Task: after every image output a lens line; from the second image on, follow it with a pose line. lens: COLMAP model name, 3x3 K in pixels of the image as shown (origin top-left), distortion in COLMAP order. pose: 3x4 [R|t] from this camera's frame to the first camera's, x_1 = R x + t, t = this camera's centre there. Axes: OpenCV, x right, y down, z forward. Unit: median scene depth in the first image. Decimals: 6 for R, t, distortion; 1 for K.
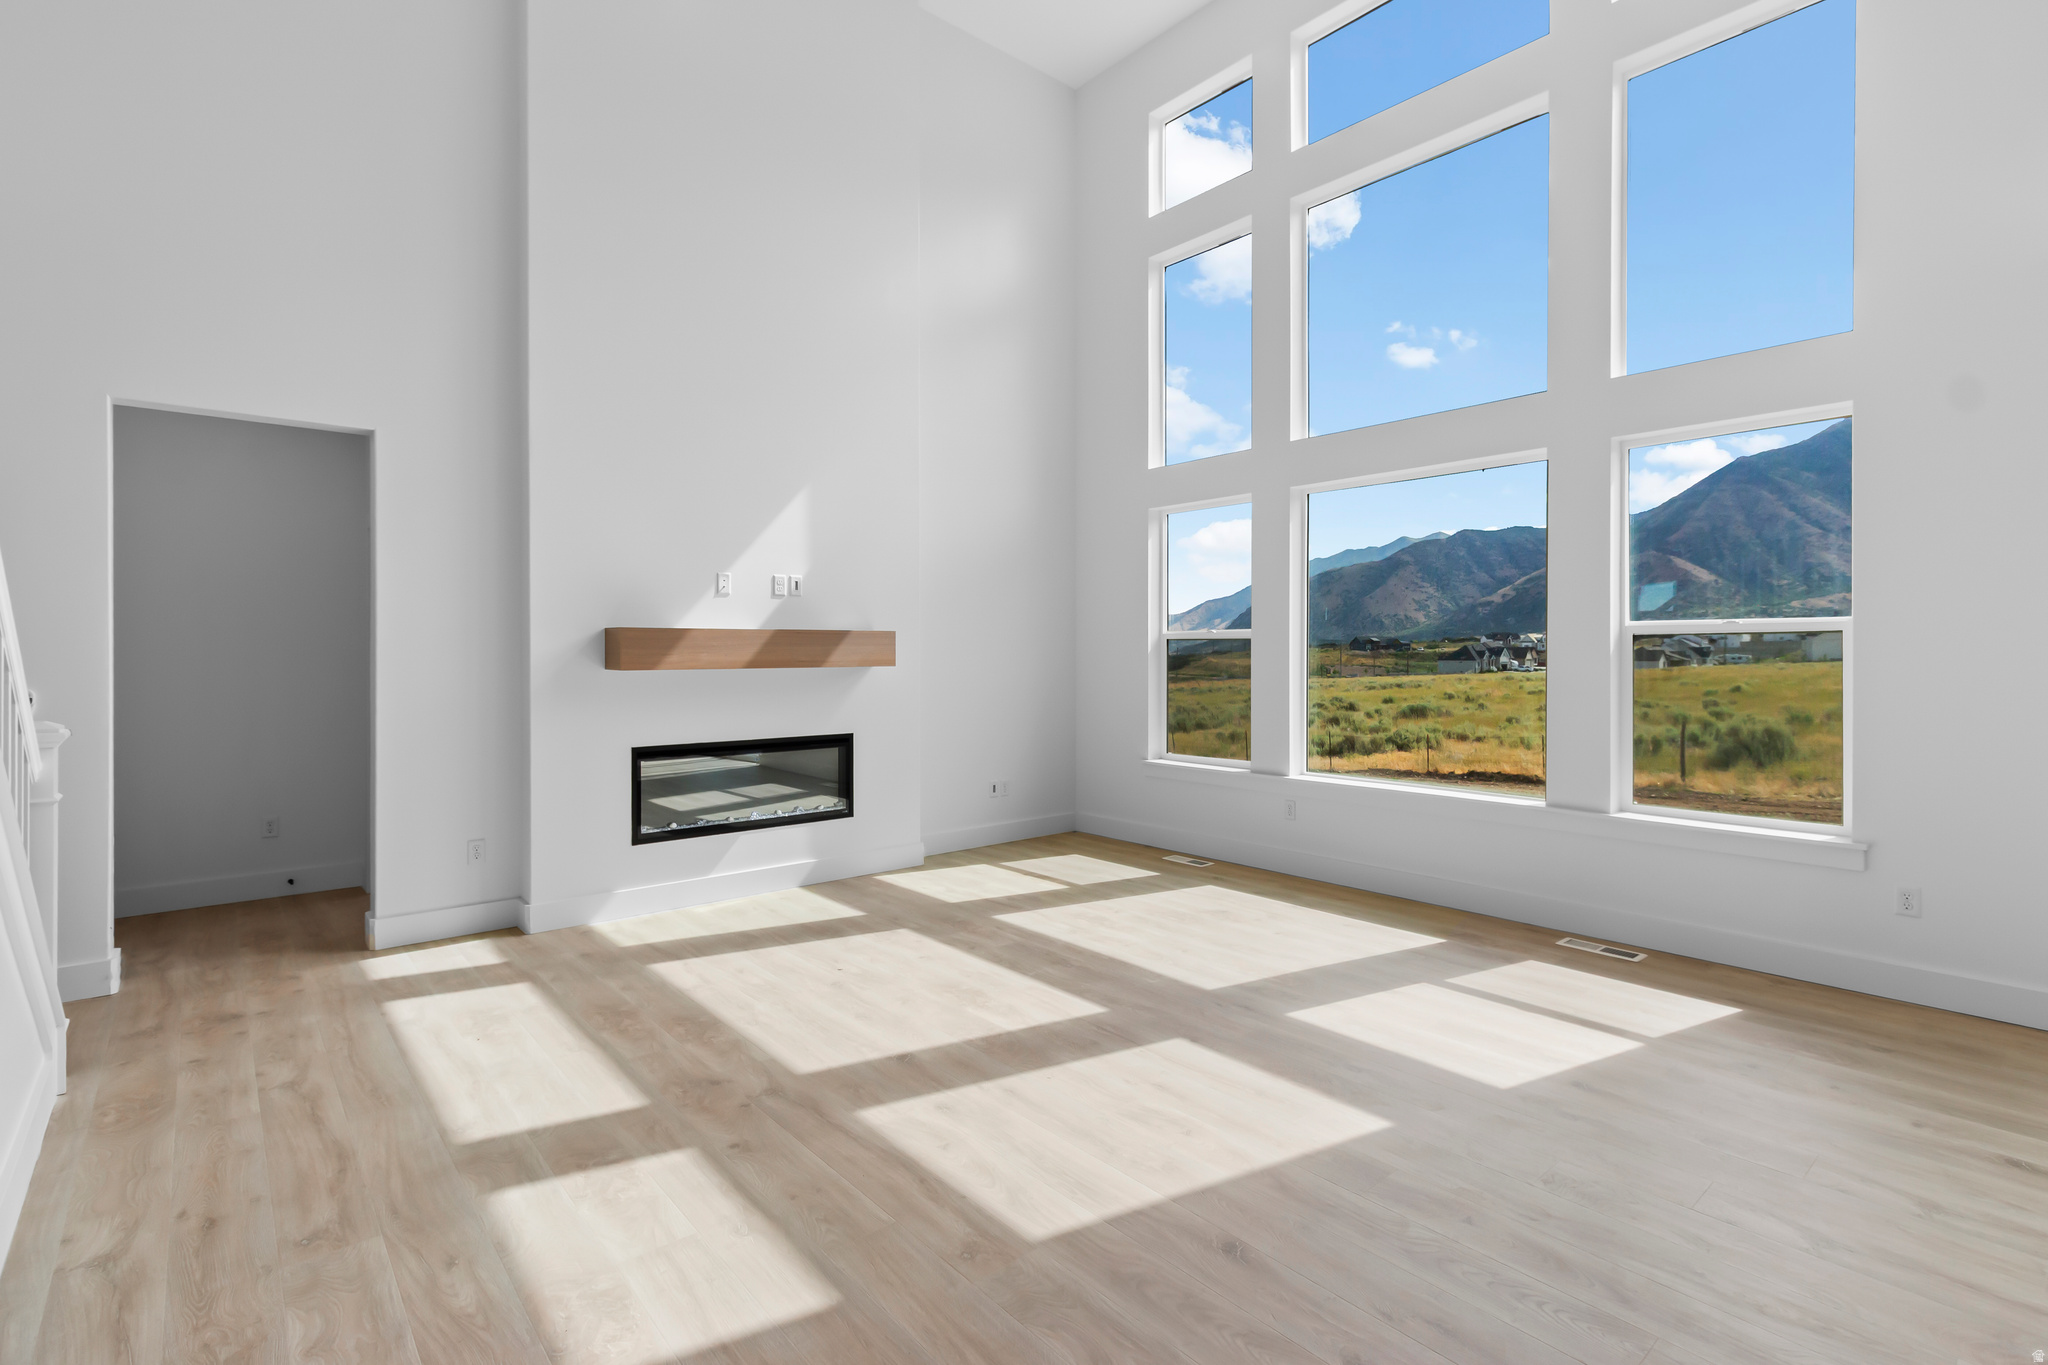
lens RADIAL K [[957.0, 0, 991.0], [0, 957.0, 606.7], [0, 0, 1]] dist [0.013601, -0.000704]
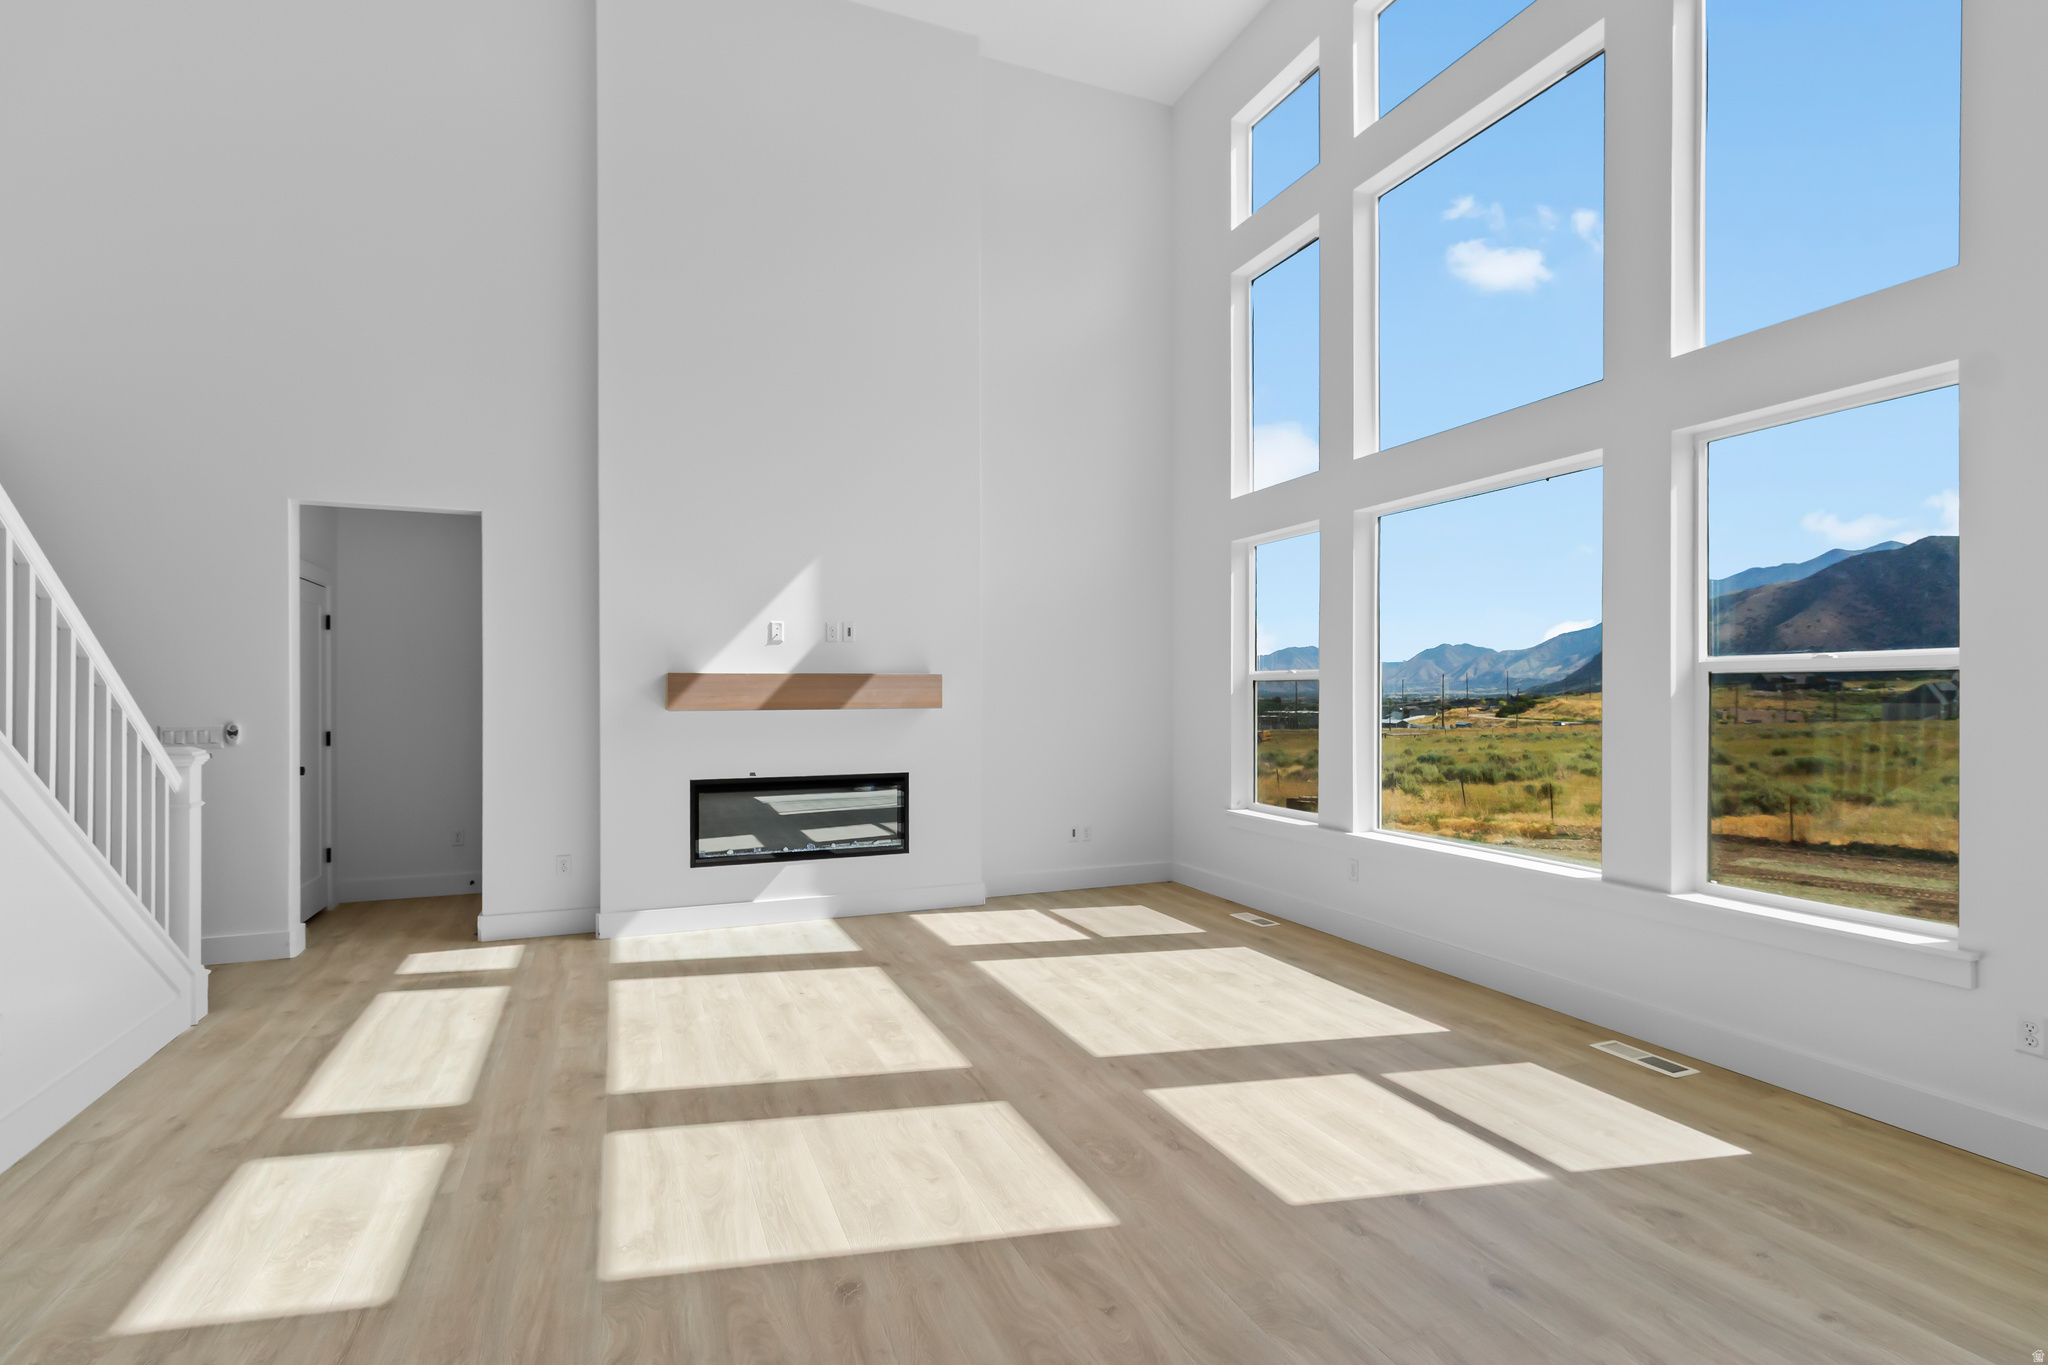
lens RADIAL K [[957.0, 0, 1021.4], [0, 957.0, 637.9], [0, 0, 1]] dist [0.013601, -0.000704]
pose [[0.953719, -0.018252, -0.300146, 0.328012], [0.014819, 0.999796, -0.013709, 0.002166], [0.300335, 0.008627, 0.953795, 0.051912]]
